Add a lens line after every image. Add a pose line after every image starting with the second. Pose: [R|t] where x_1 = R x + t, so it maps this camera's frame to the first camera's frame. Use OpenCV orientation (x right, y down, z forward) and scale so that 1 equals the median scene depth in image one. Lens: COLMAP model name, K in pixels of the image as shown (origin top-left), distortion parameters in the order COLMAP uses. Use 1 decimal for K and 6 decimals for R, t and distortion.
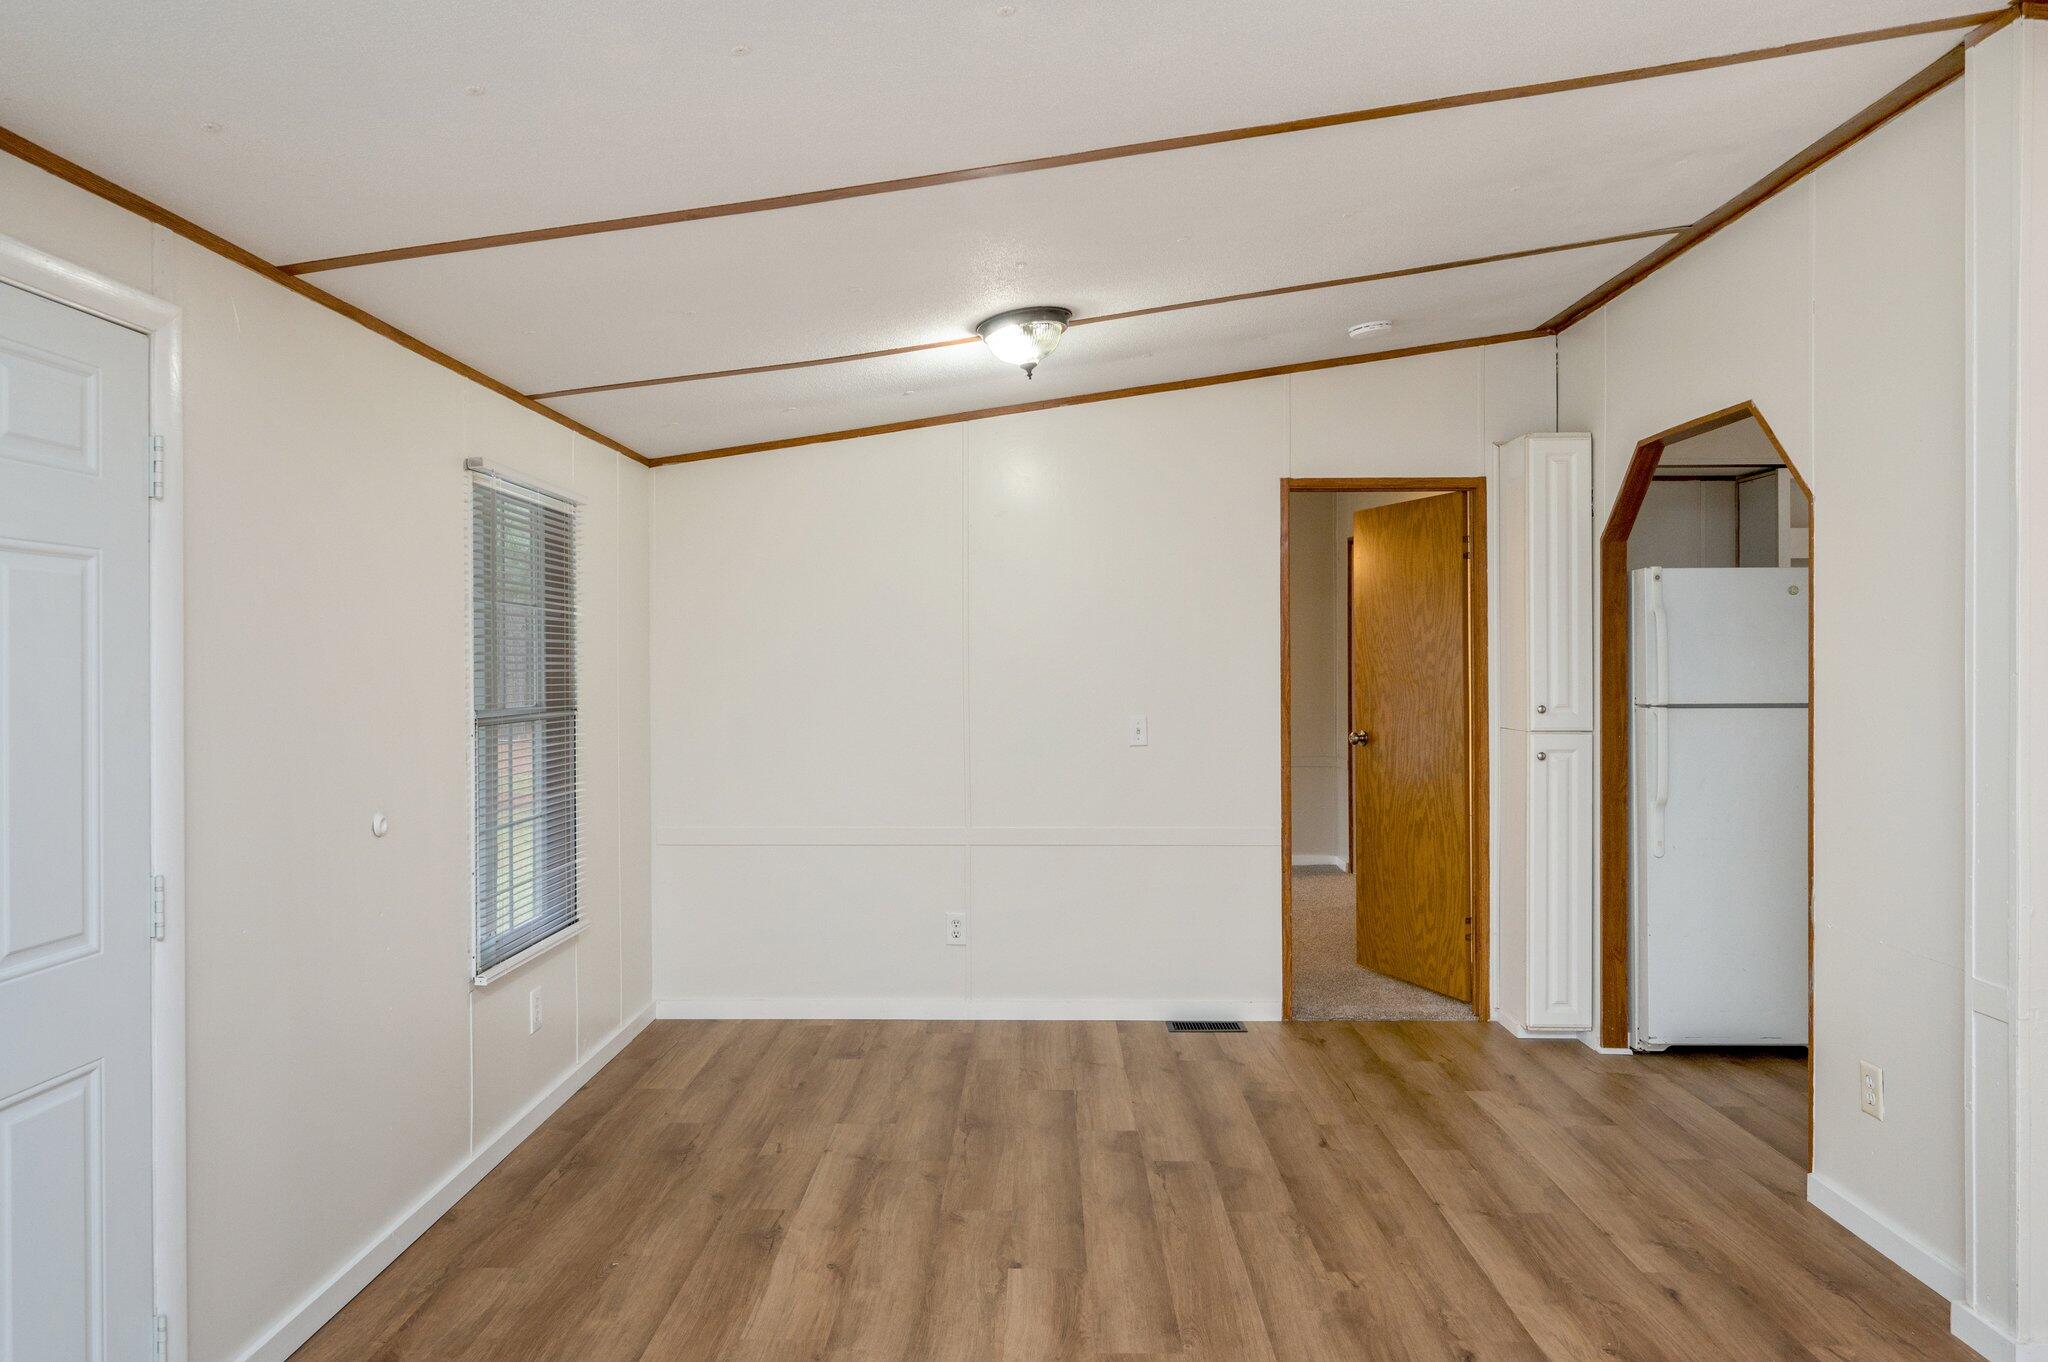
lens RADIAL K [[1287.8, 0, 1020.6], [0, 1287.8, 669.5], [0, 0, 1]] dist [-0.006039, -0.000952]
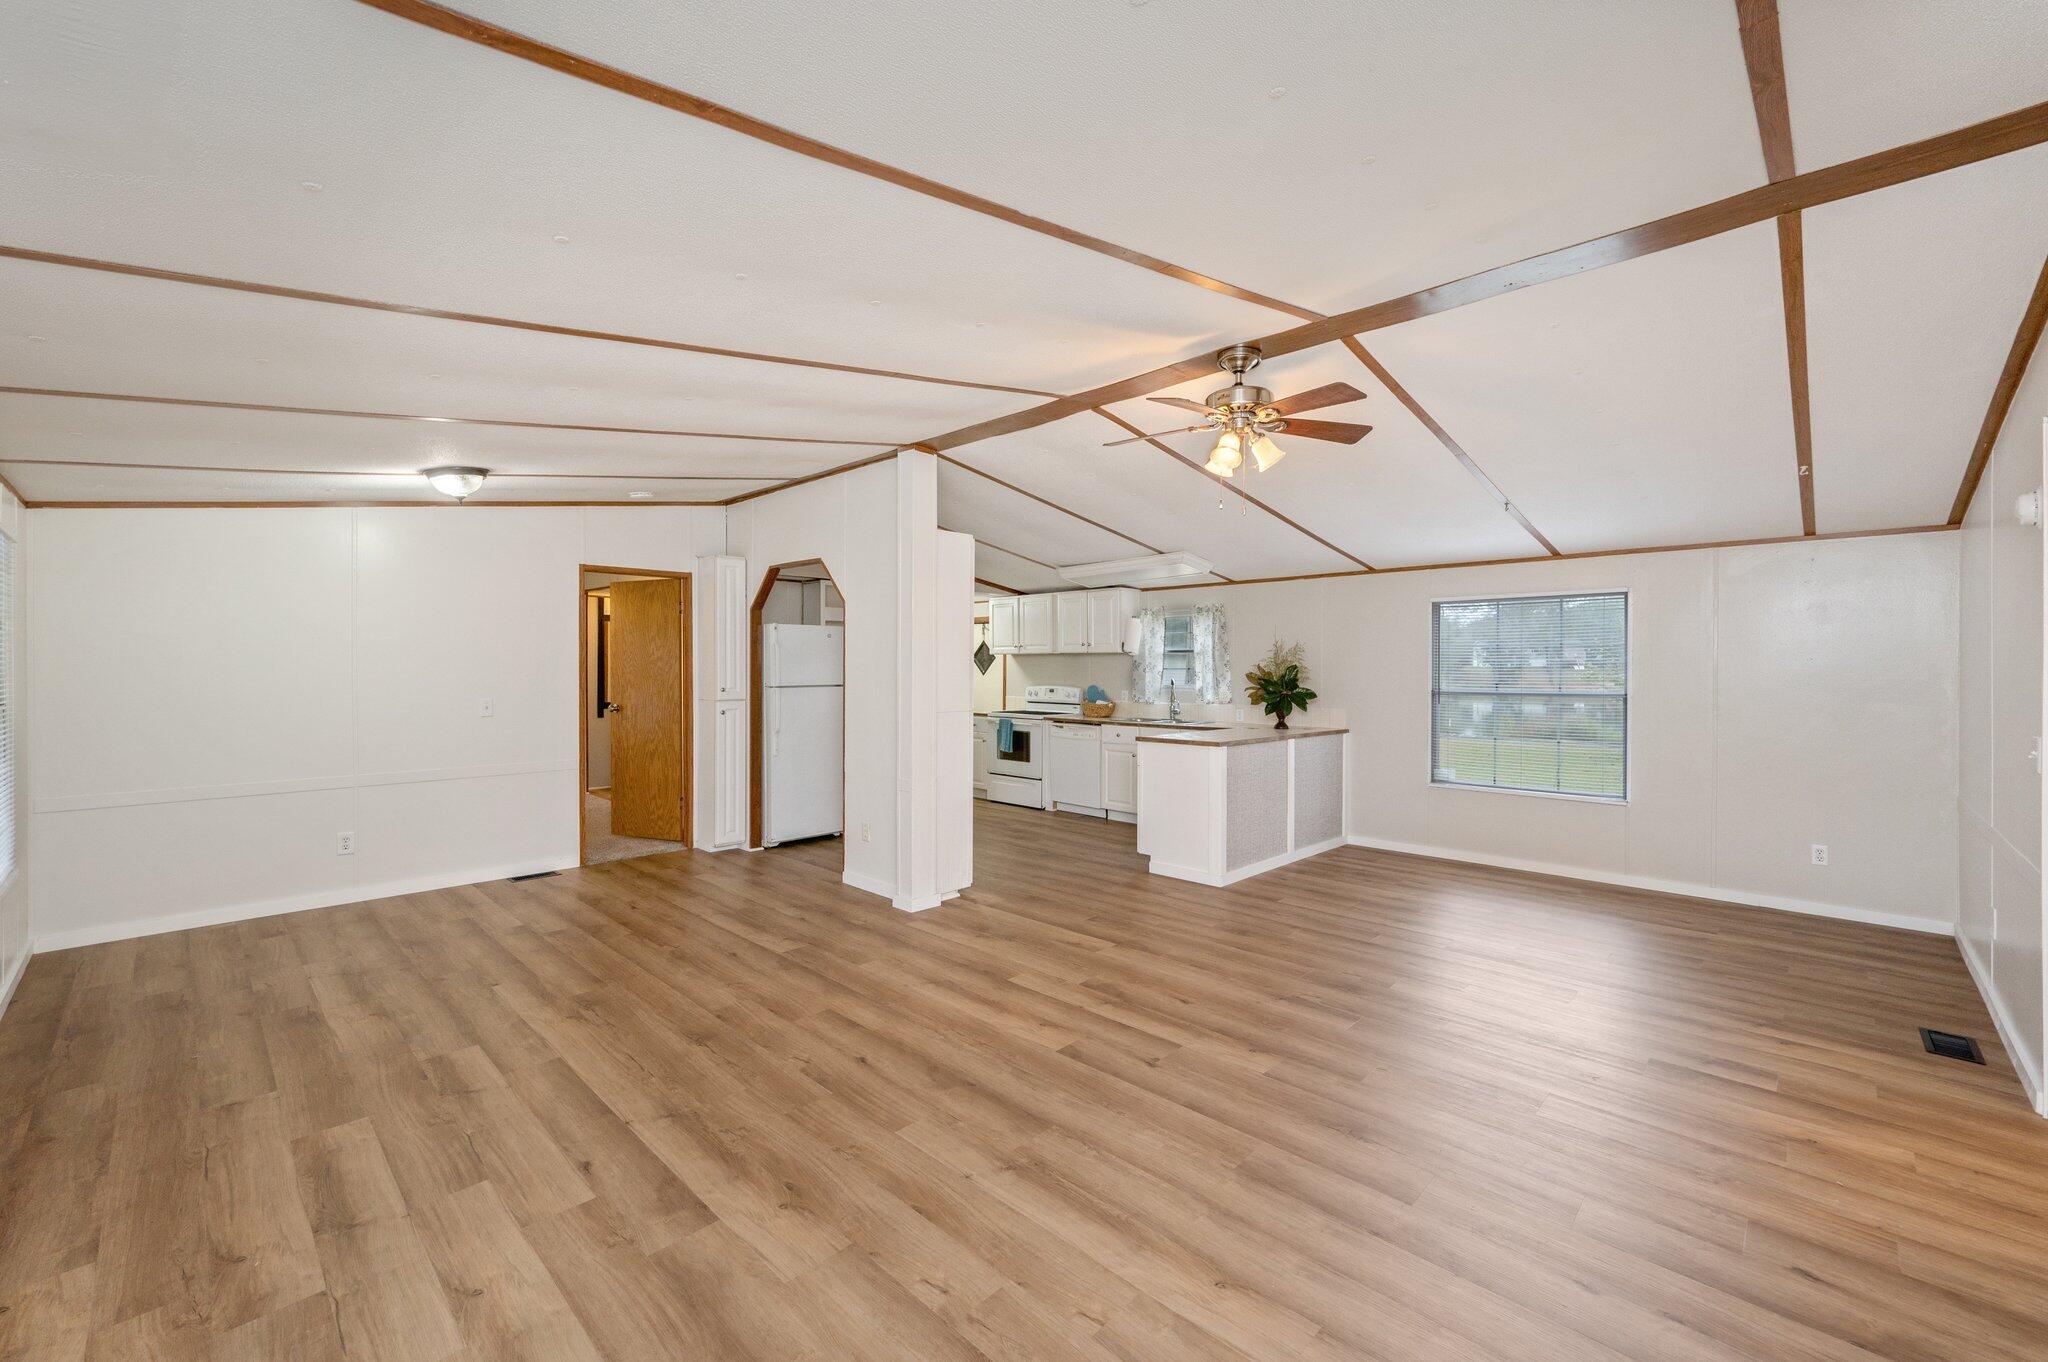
lens RADIAL K [[826.6, 0, 1028.3], [0, 826.6, 669.9], [0, 0, 1]] dist [0.001727, 0.000112]
pose [[0.684182, -0.001533, 0.729309, -0.245216], [-0.000103, 0.999998, 0.002198, -0.003960], [-0.729311, -0.001578, 0.684180, -0.285445]]
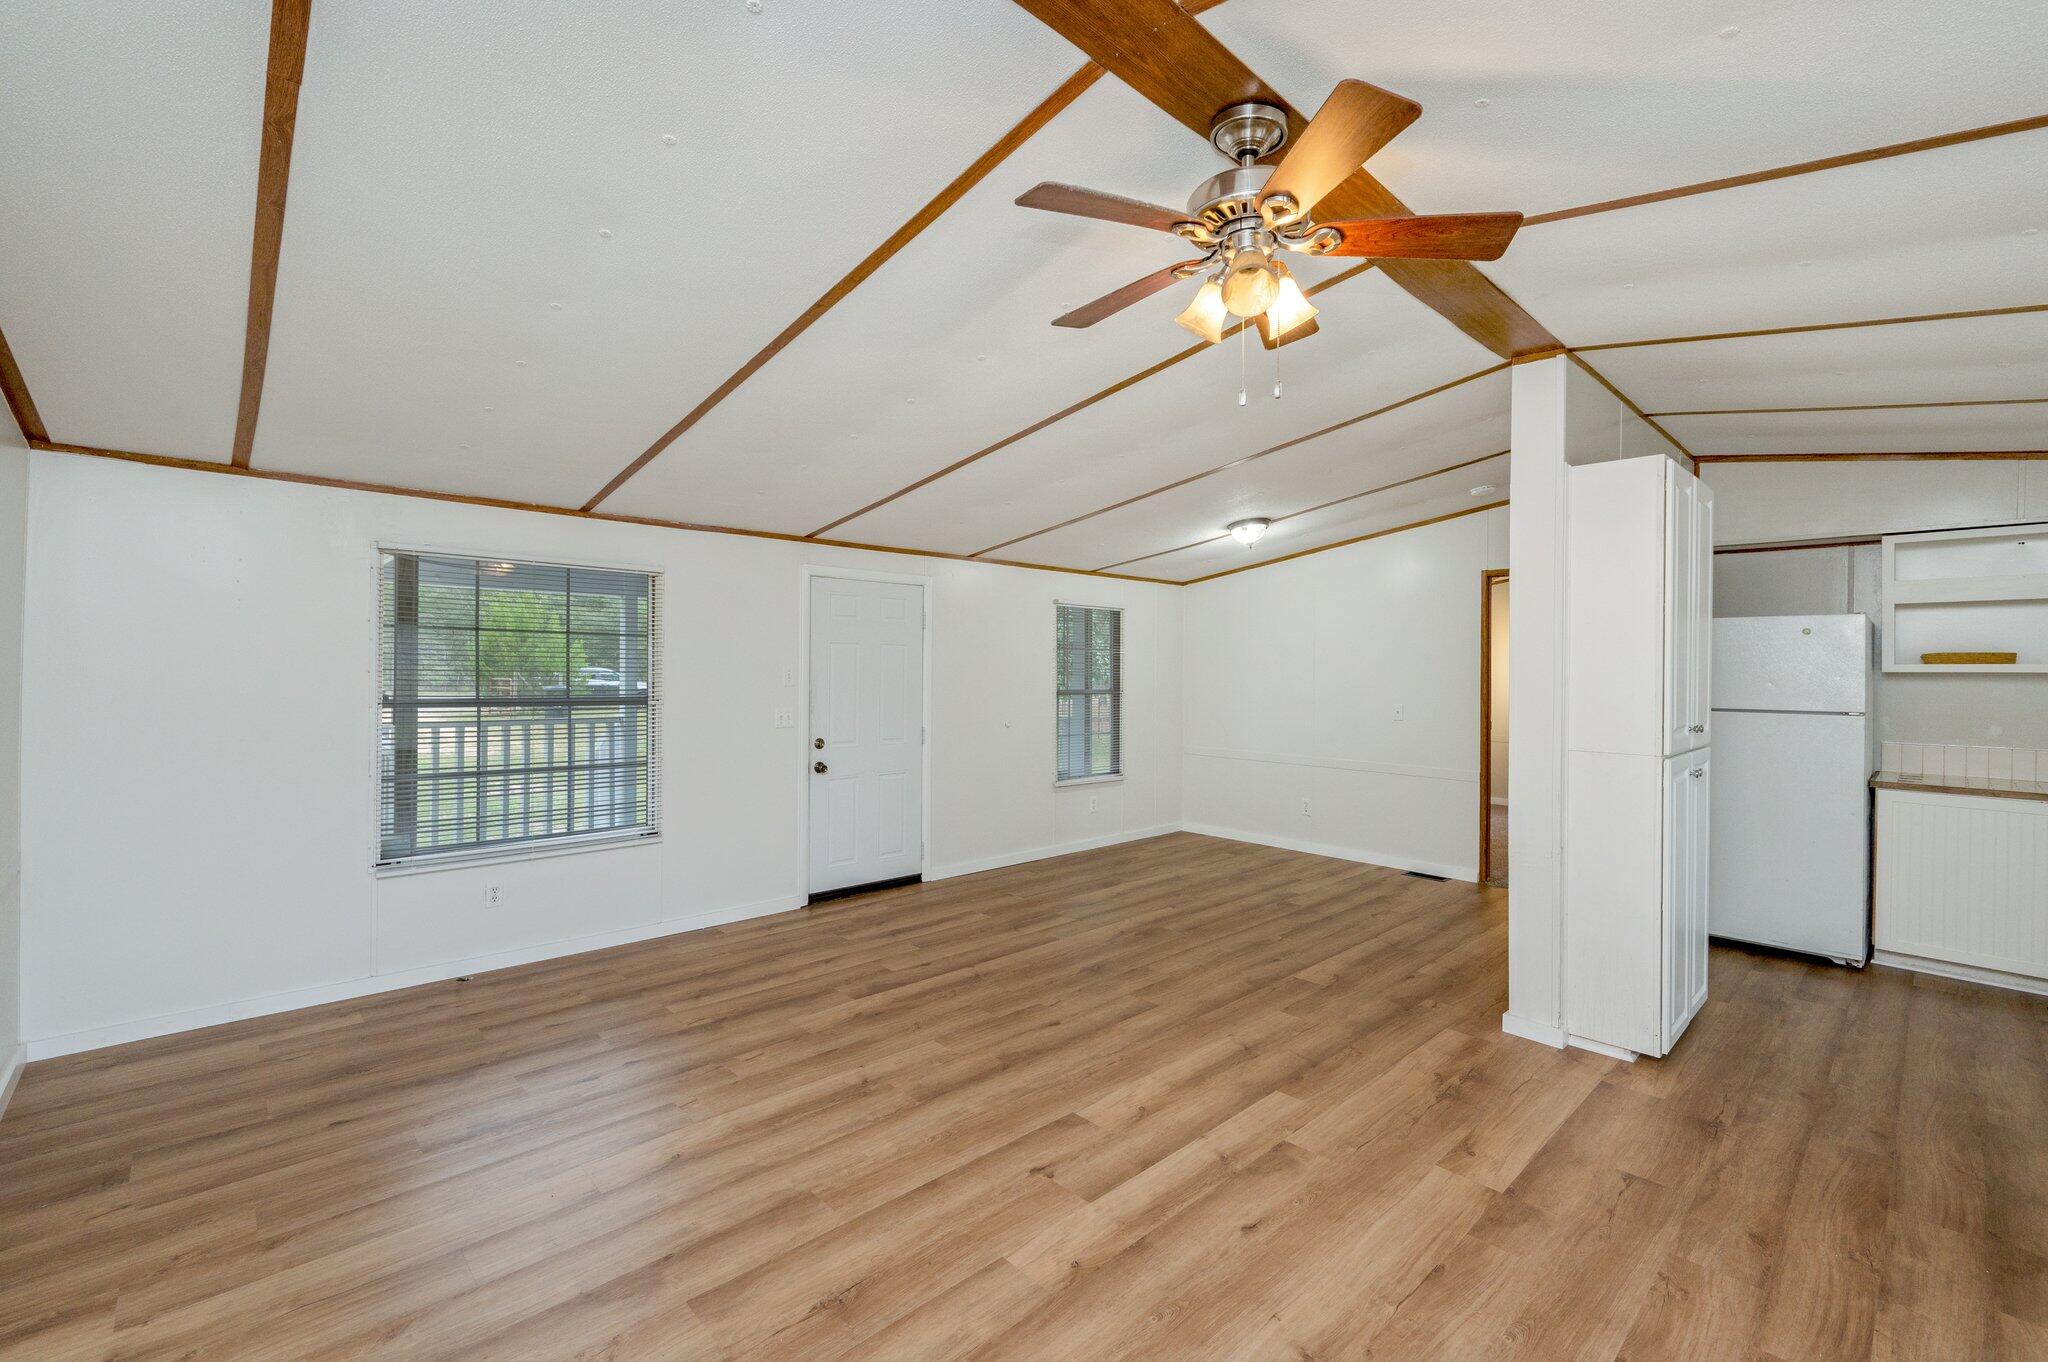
lens RADIAL K [[867.8, 0, 1028.5], [0, 867.8, 671.8], [0, 0, 1]] dist [-0.000530, -0.000018]
pose [[0.701362, 0.012371, -0.712698, 0.711884], [-0.014013, 0.999895, 0.003565, -0.009569], [0.712667, 0.007487, 0.701462, -0.303241]]
